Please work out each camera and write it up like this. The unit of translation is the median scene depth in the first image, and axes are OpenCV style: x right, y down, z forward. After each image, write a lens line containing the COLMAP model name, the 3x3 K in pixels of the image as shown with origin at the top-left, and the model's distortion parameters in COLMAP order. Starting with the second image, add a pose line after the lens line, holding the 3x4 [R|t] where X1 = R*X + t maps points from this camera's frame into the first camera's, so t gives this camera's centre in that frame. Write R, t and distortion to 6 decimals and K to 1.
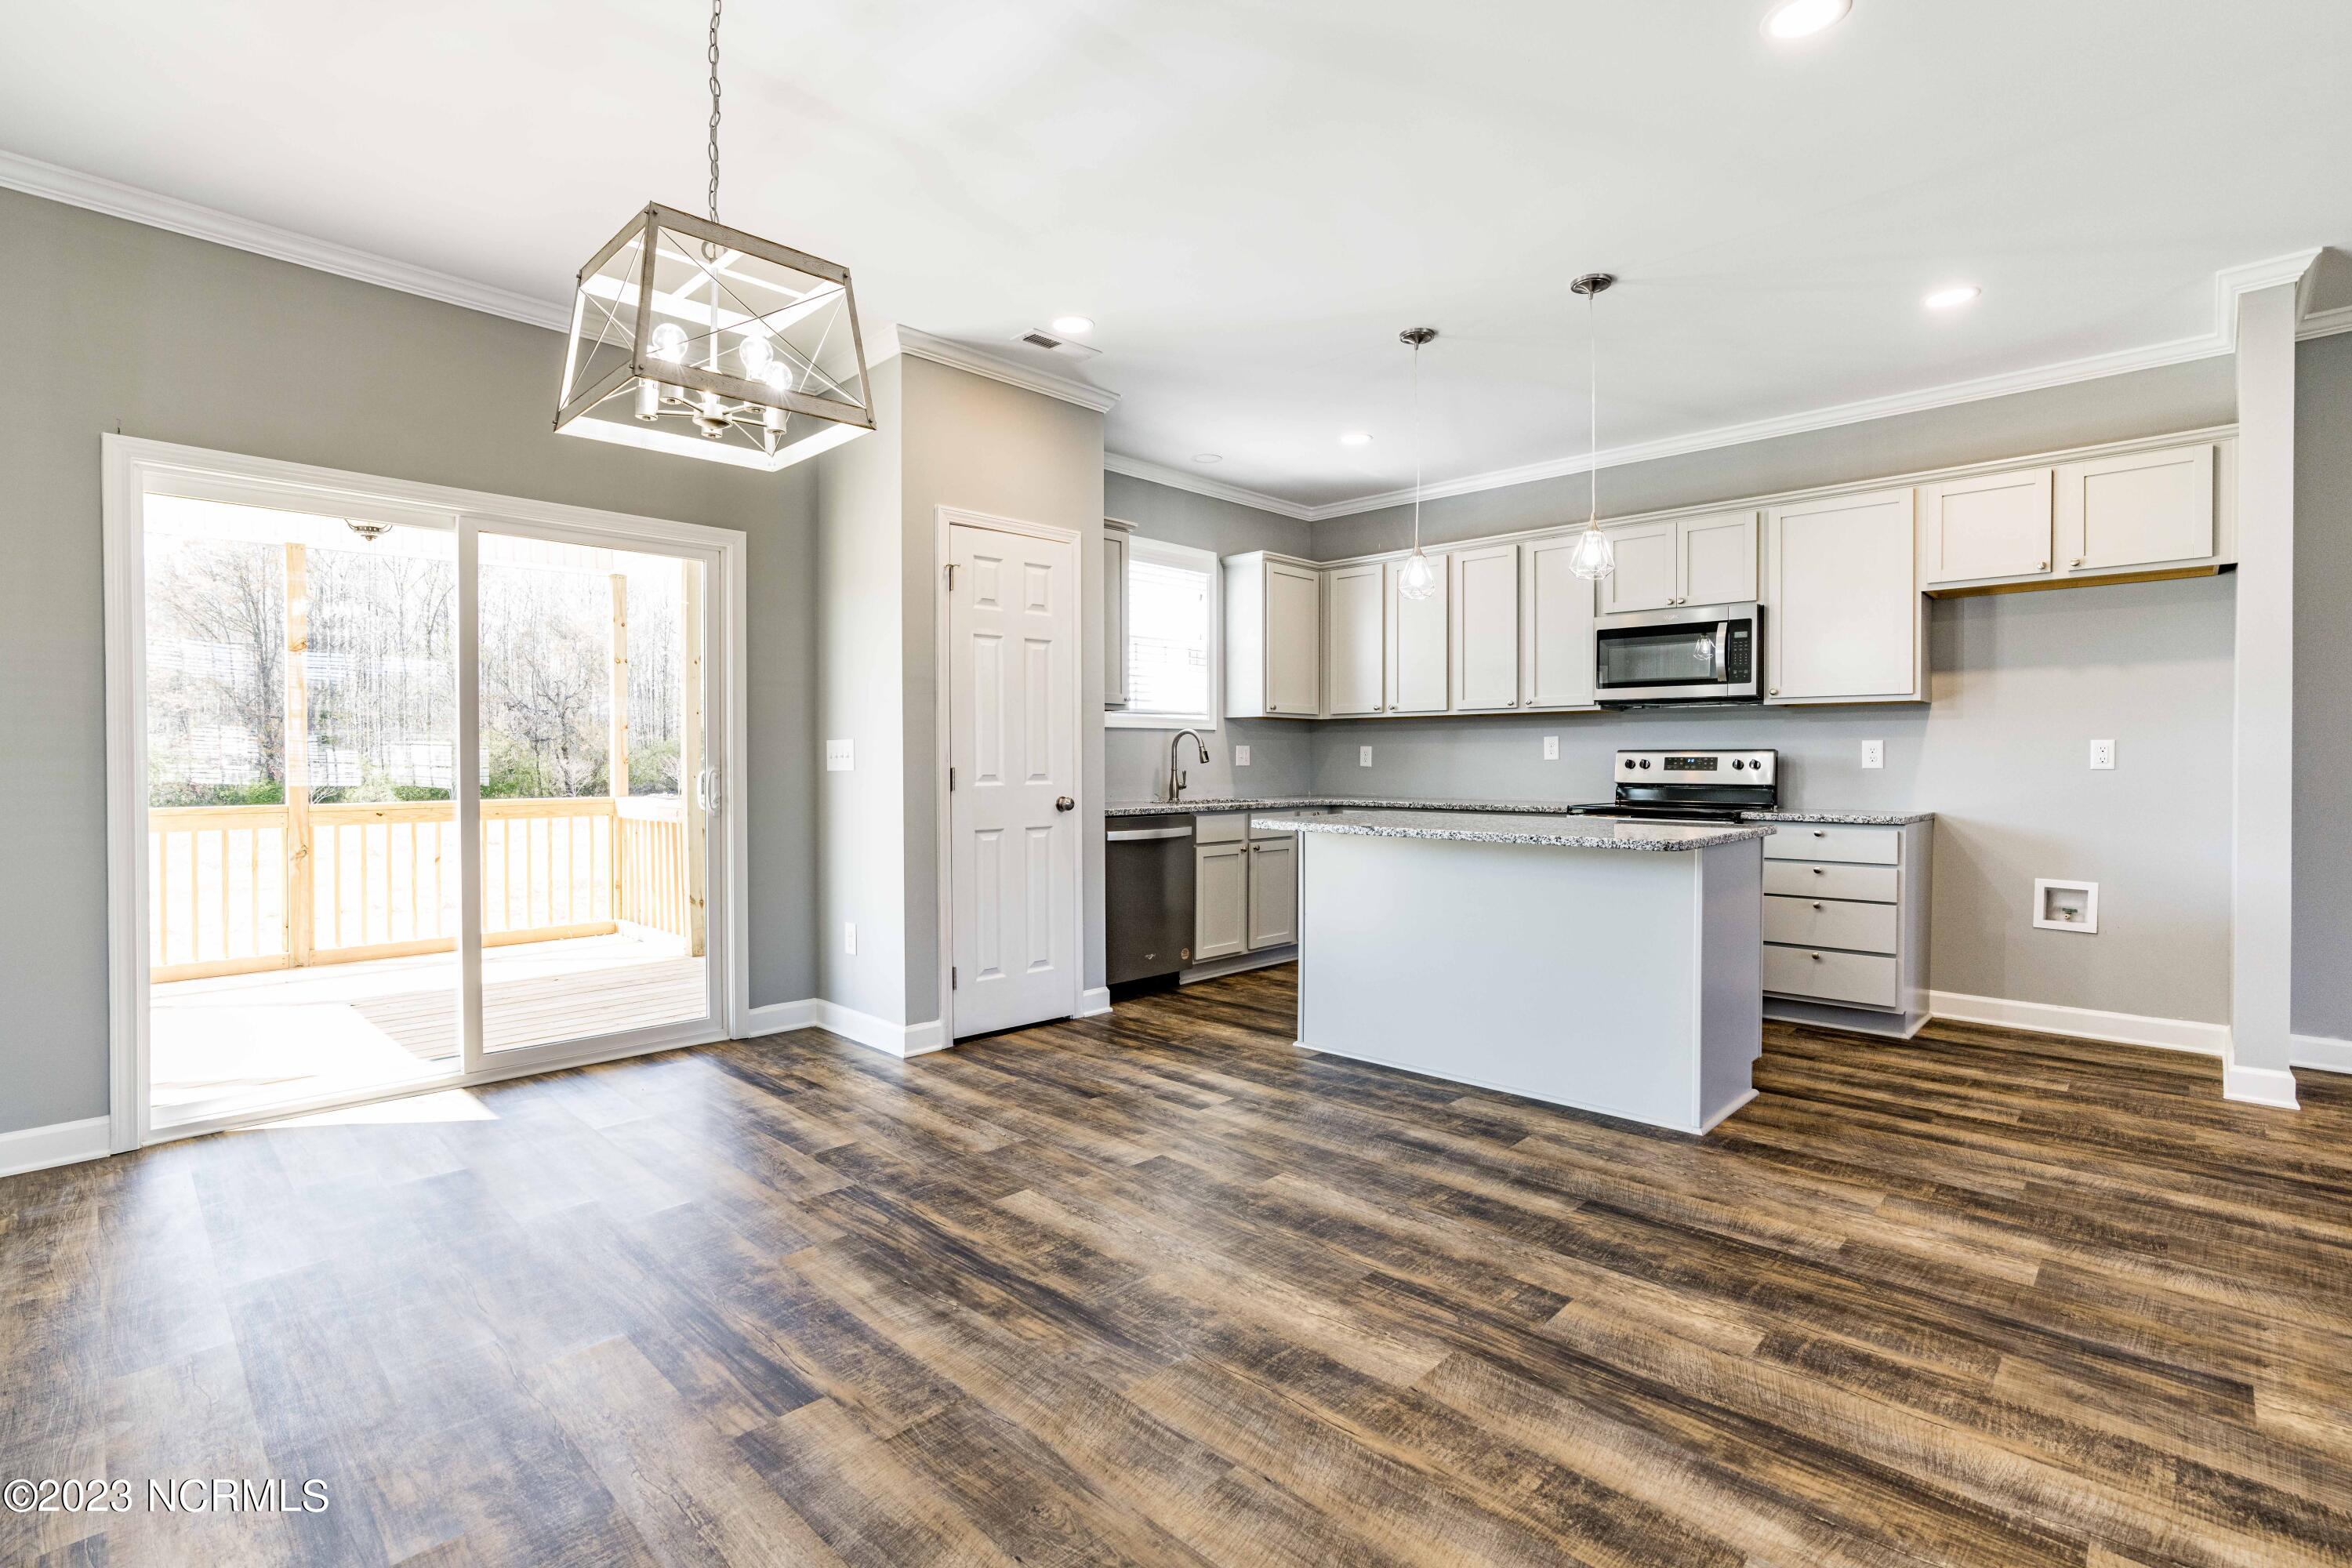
lens RADIAL K [[1077.0, 0, 1201.1], [0, 1077.0, 777.8], [0, 0, 1]] dist [-0.009718, 0.002670]
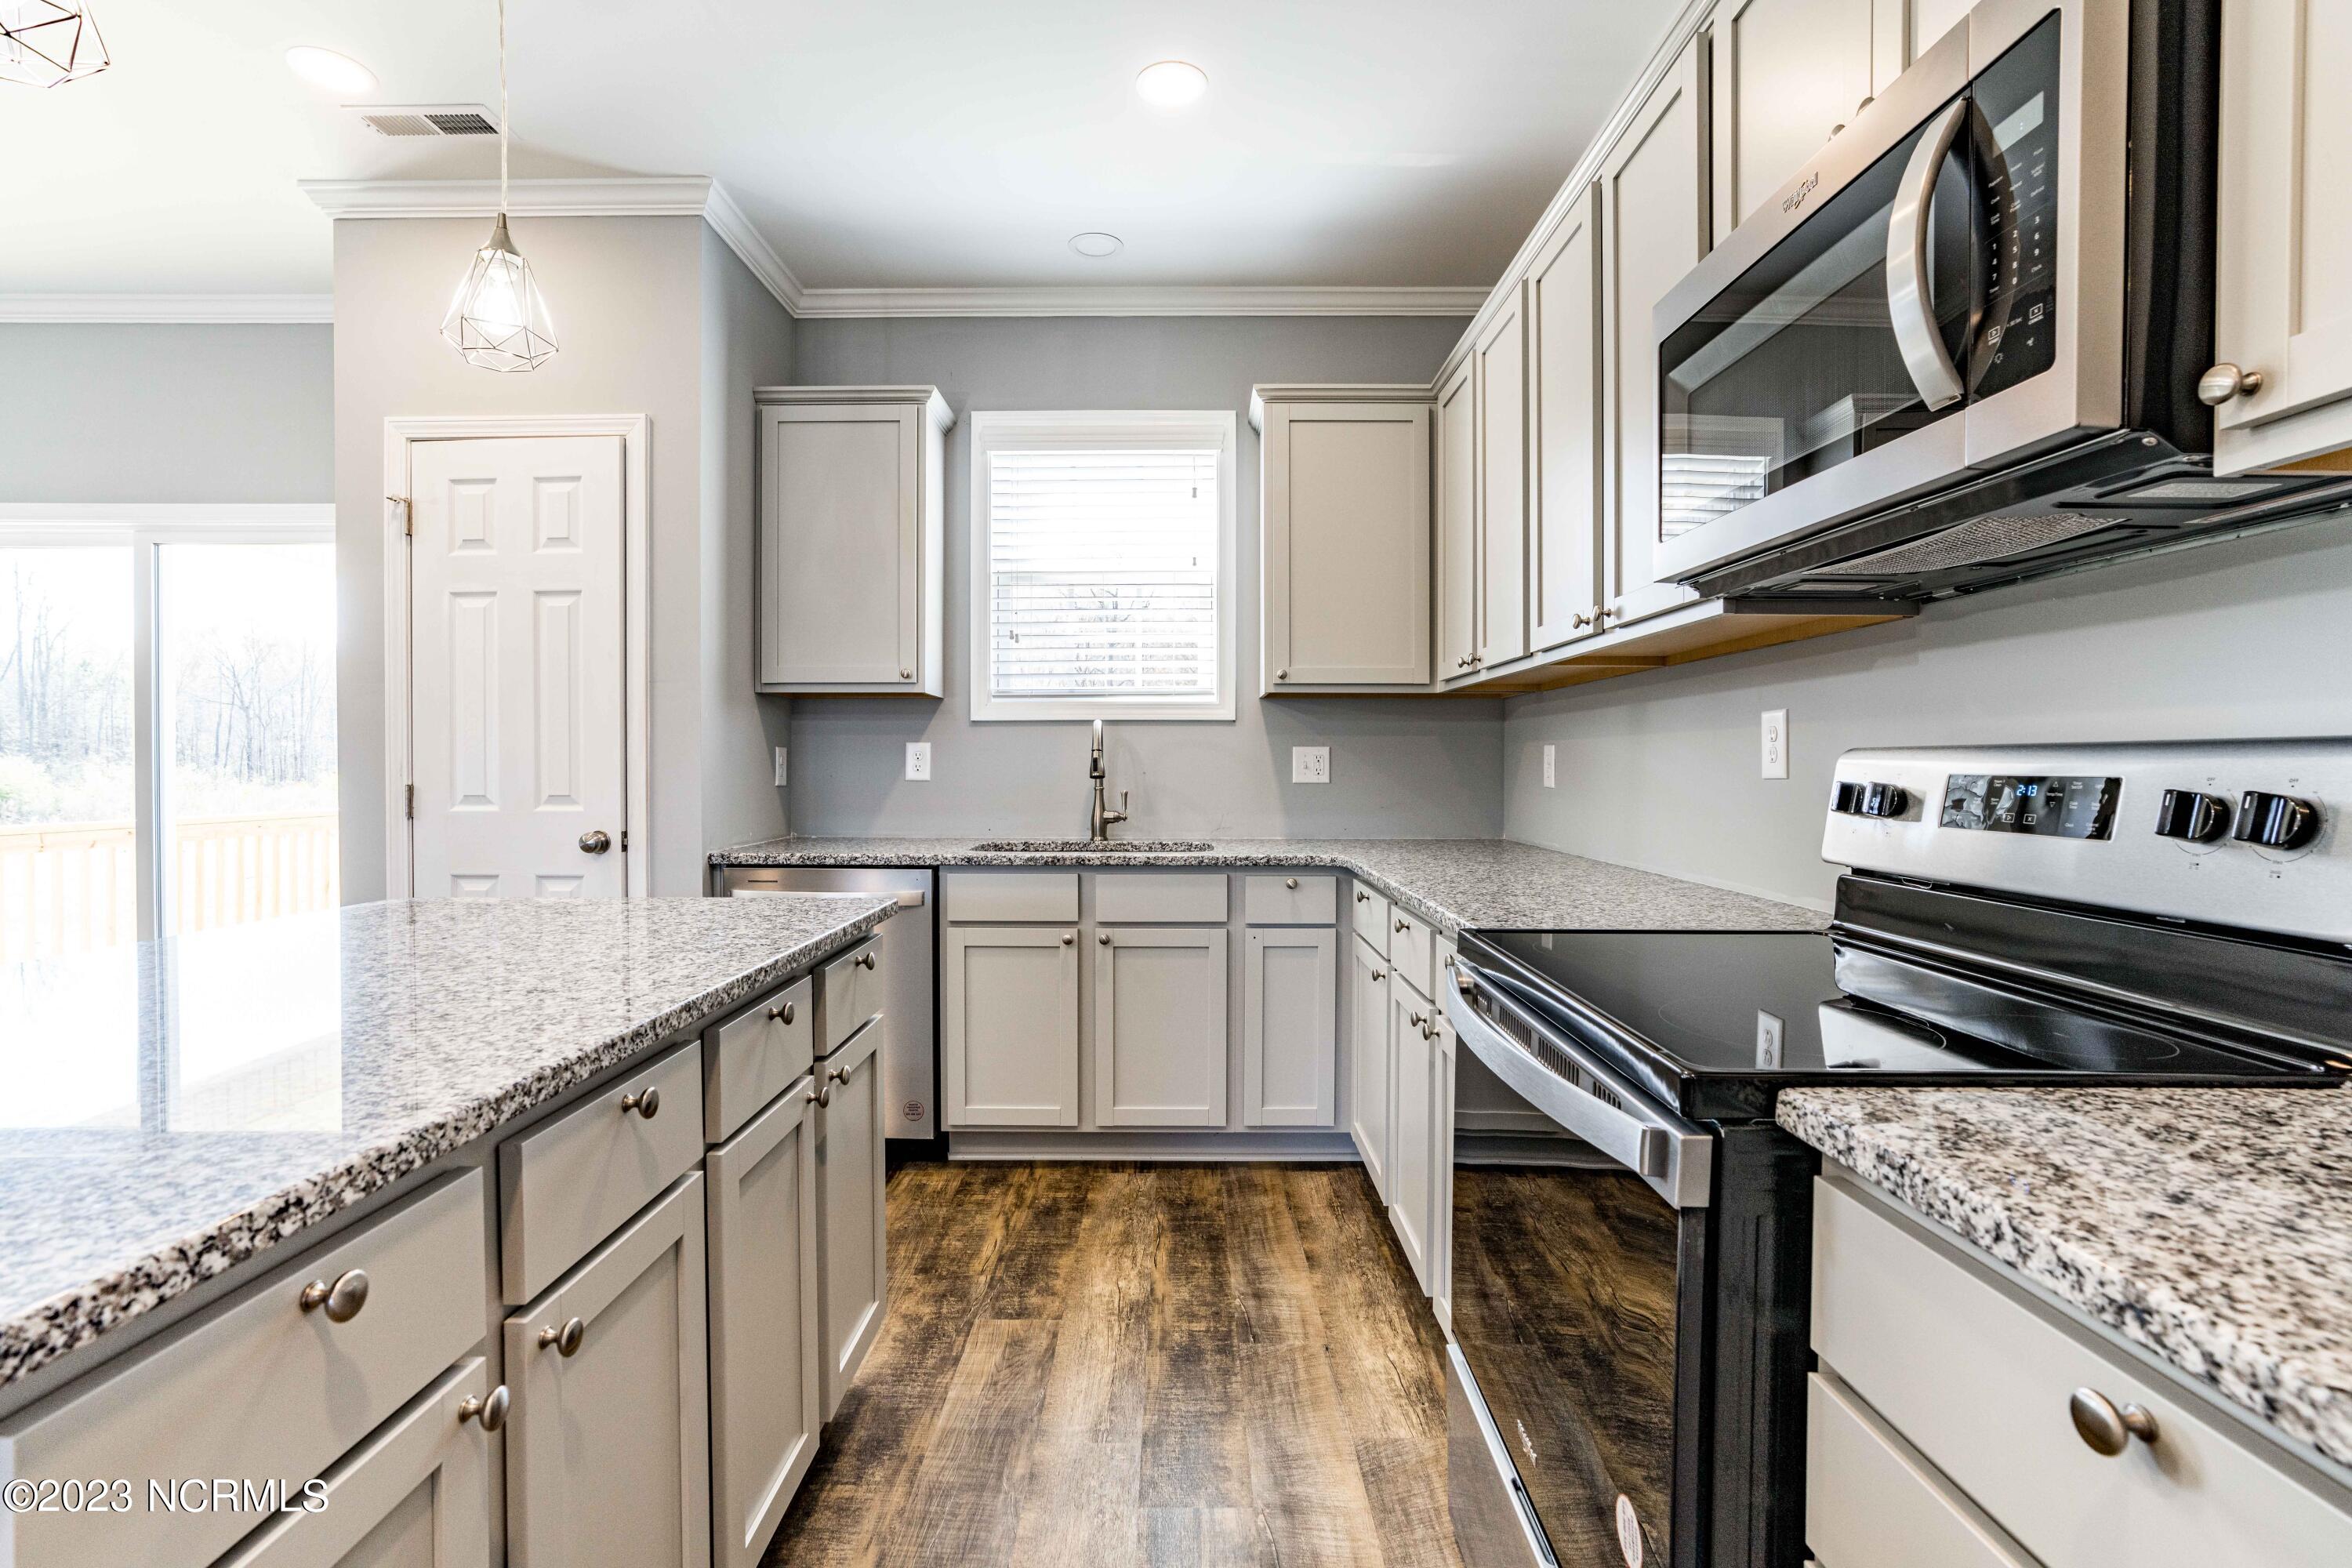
lens RADIAL K [[1077.0, 0, 1176.6], [0, 1077.0, 780.2], [0, 0, 1]] dist [-0.009718, 0.002670]
pose [[0.680605, 0.010534, -0.732575, 0.725454], [-0.013461, 0.999908, 0.001872, -0.023412], [0.732527, 0.008587, 0.680684, 1.030265]]
